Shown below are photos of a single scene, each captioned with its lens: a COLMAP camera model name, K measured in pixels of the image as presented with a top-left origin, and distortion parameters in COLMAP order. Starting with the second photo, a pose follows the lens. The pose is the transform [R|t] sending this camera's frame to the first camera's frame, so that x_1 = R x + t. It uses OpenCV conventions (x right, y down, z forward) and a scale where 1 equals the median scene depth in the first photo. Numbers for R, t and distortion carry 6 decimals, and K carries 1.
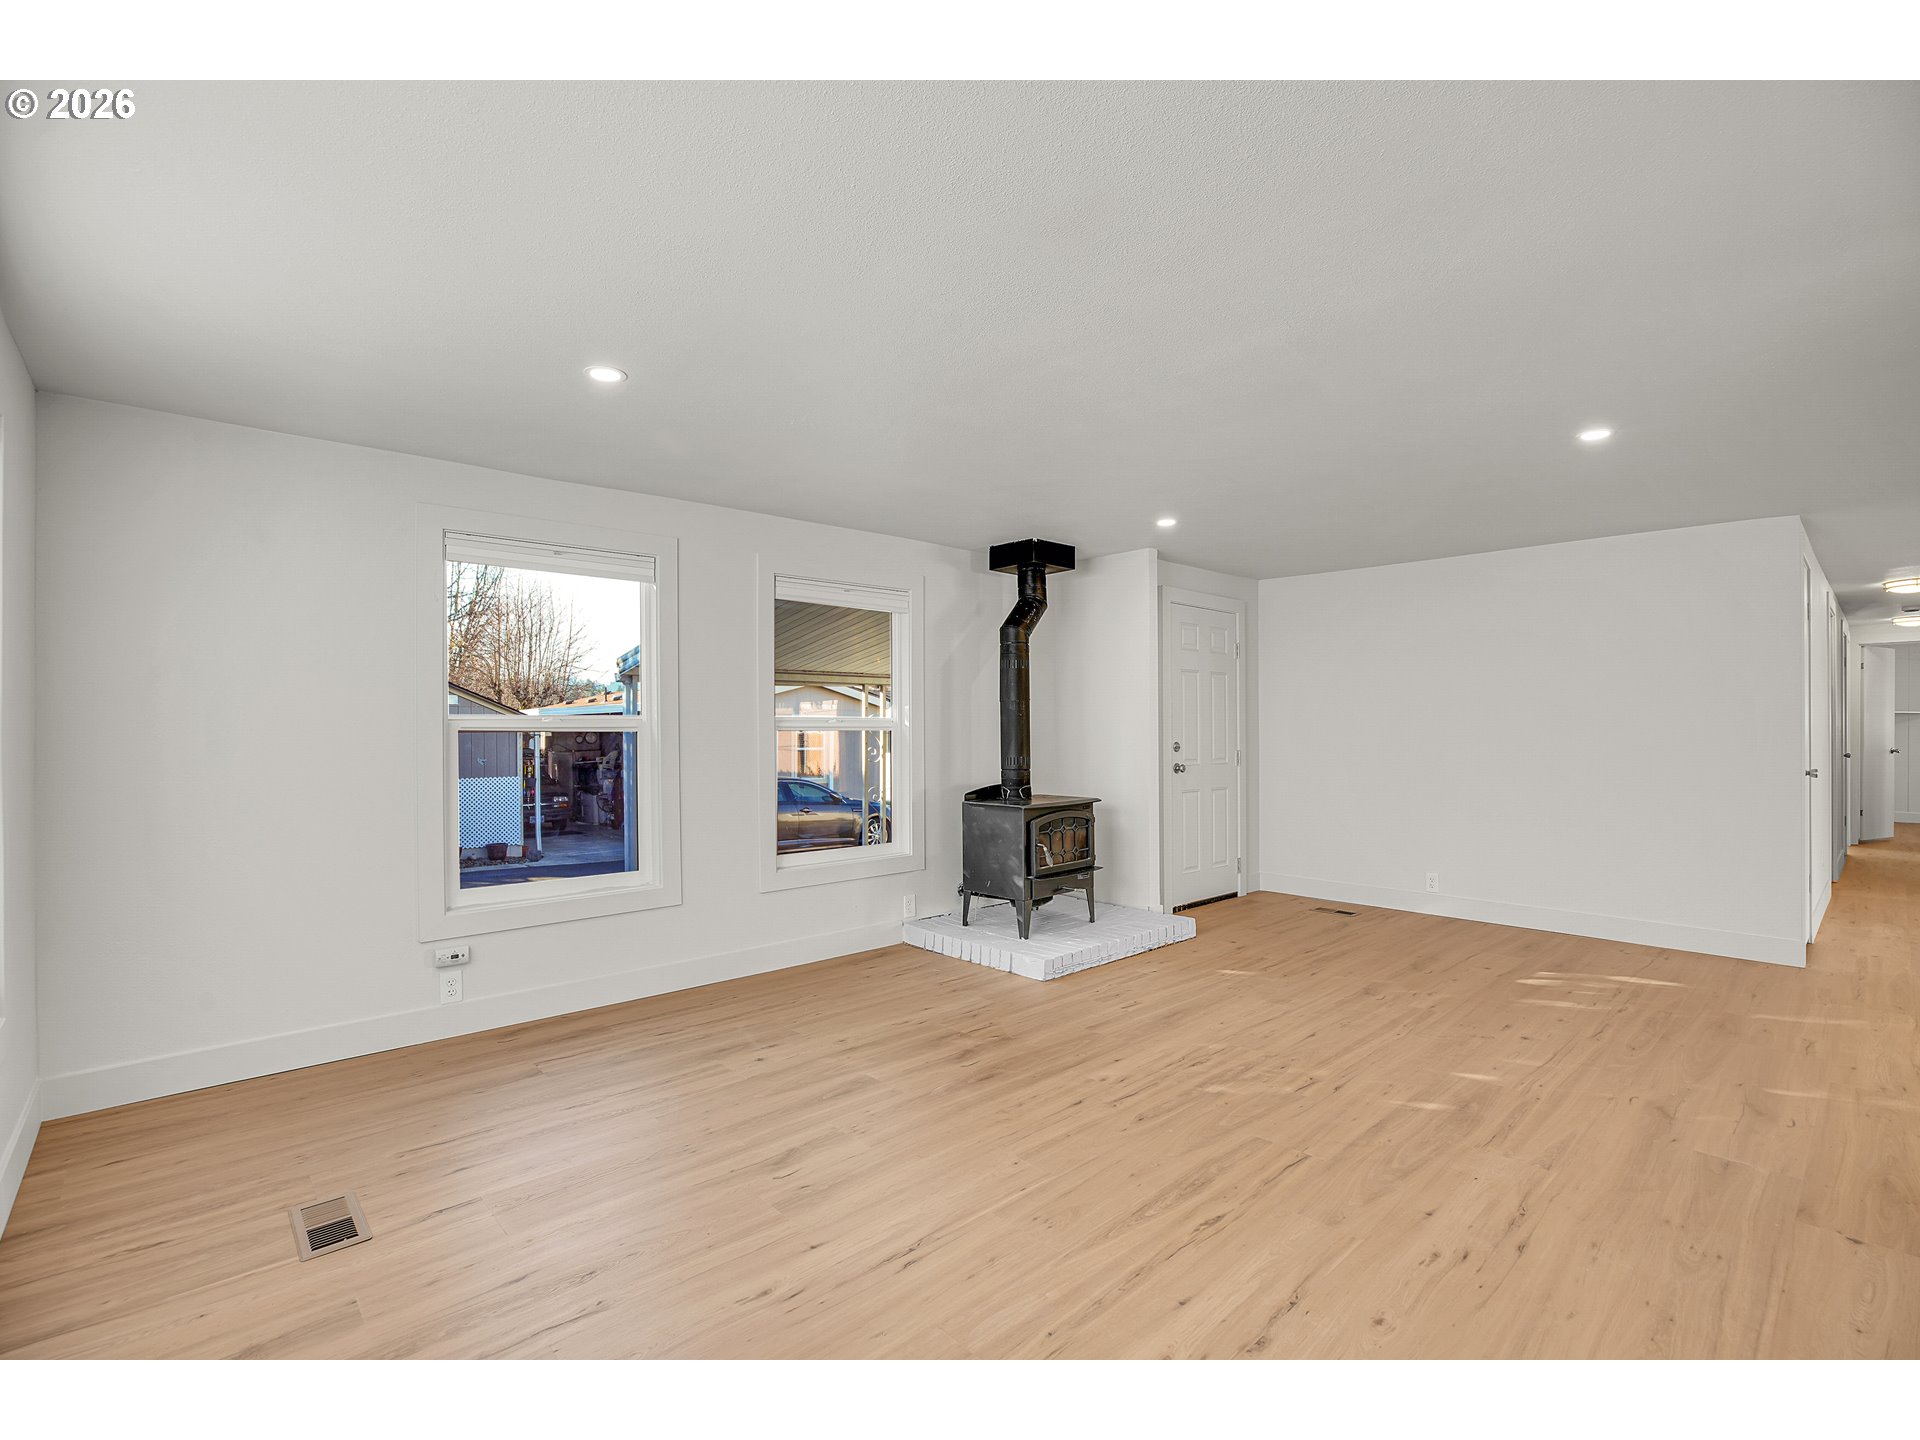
lens RADIAL K [[893.2, 0, 953.0], [0, 893.2, 746.0], [0, 0, 1]] dist [-0.022310, 0.000338]
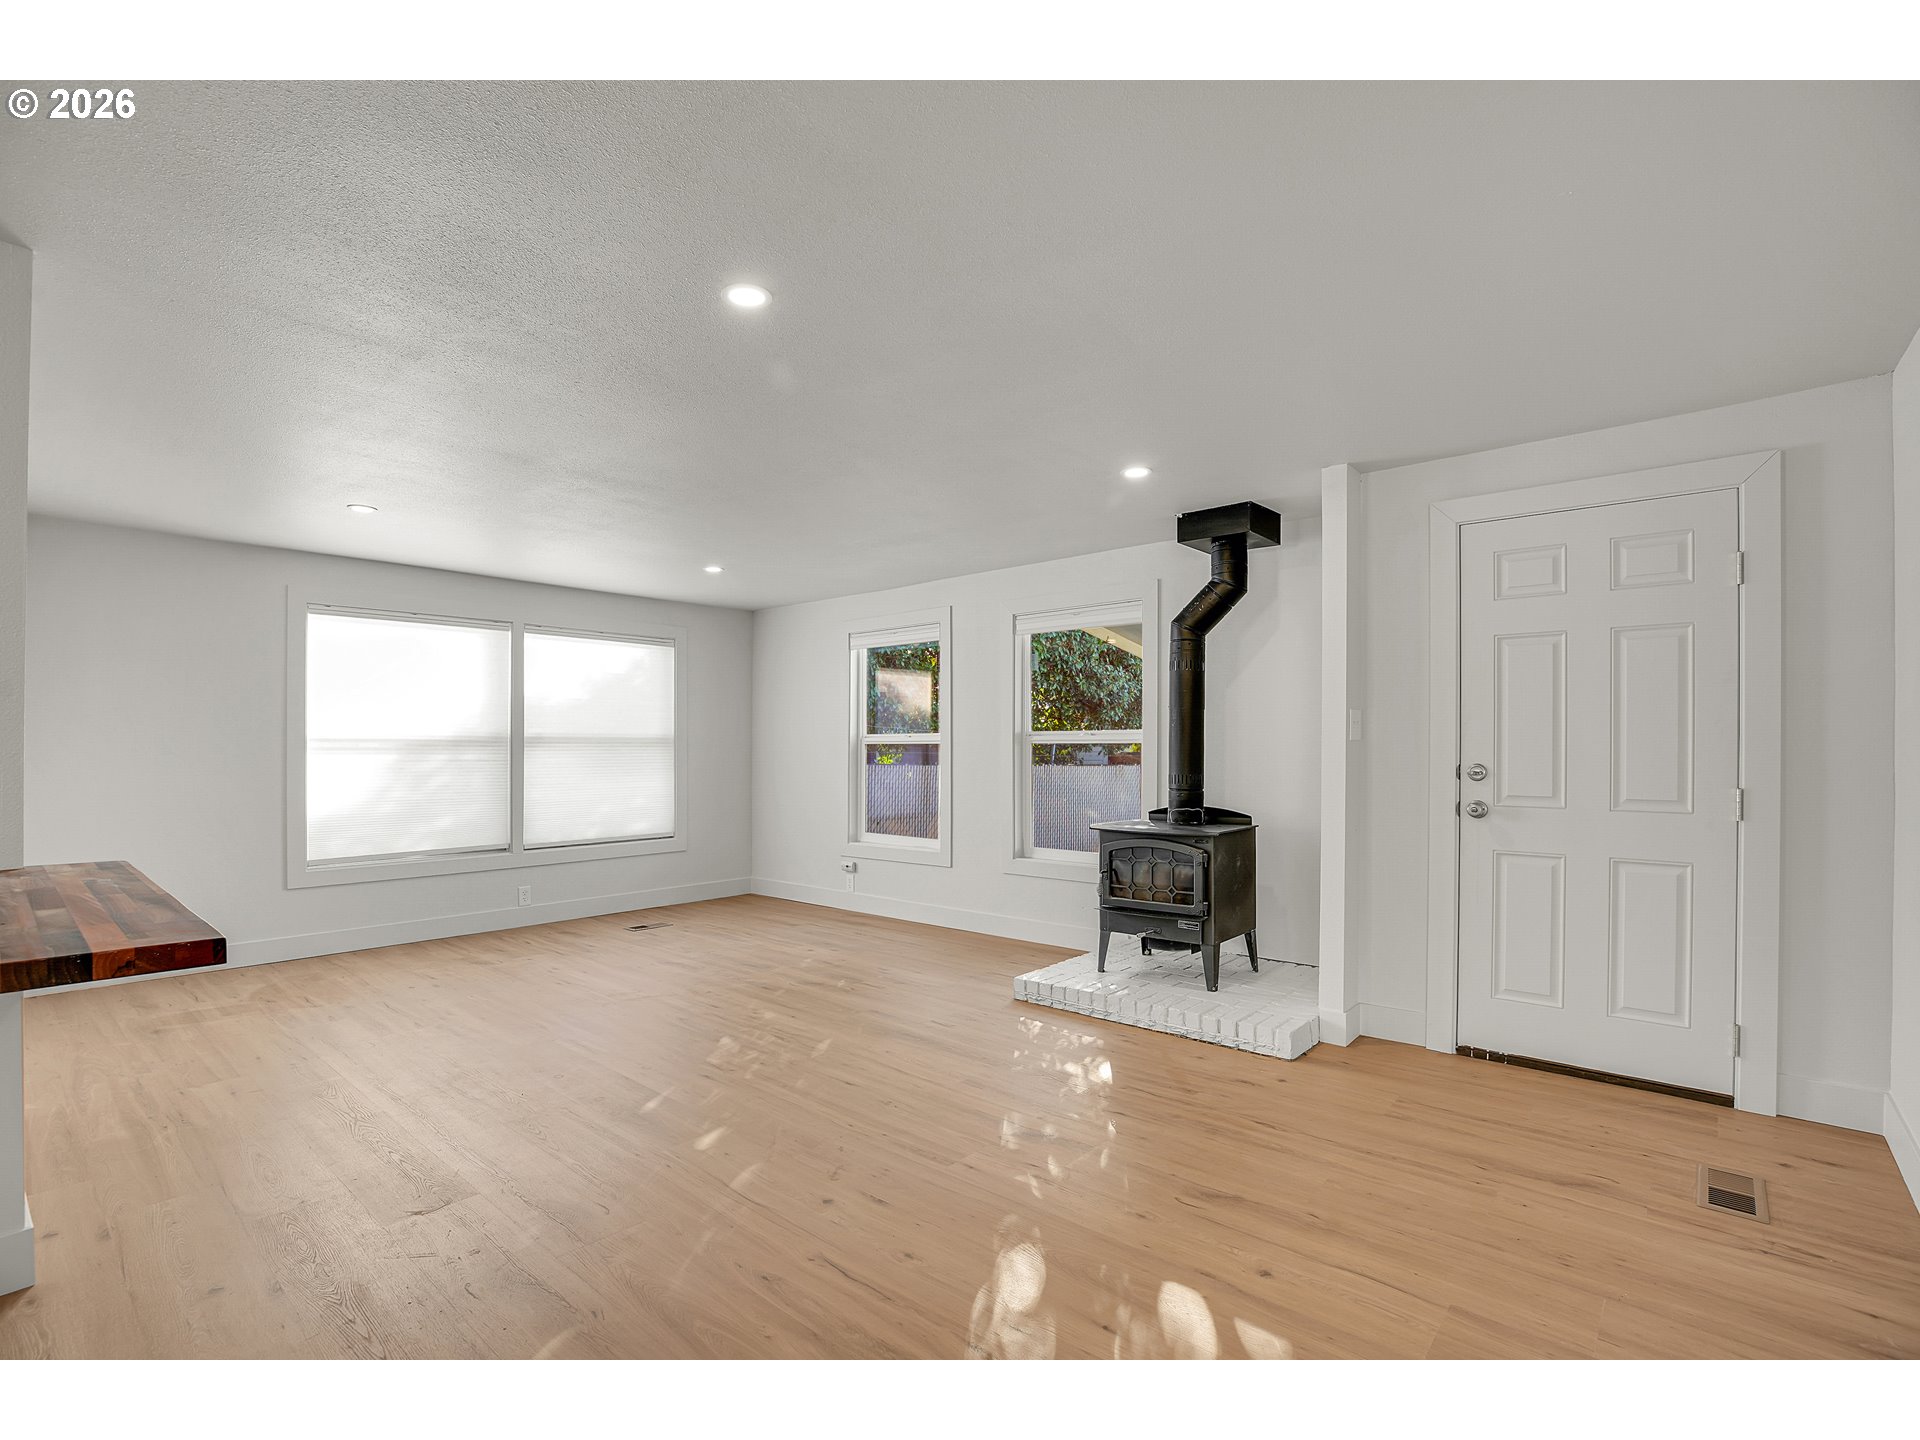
lens RADIAL K [[893.2, 0, 953.0], [0, 893.2, 746.0], [0, 0, 1]] dist [-0.022310, 0.000338]
pose [[0.102772, 0.003703, -0.994698, 1.202112], [-0.011570, 0.999930, 0.002527, -0.022325], [0.994638, 0.011249, 0.102807, 0.915468]]
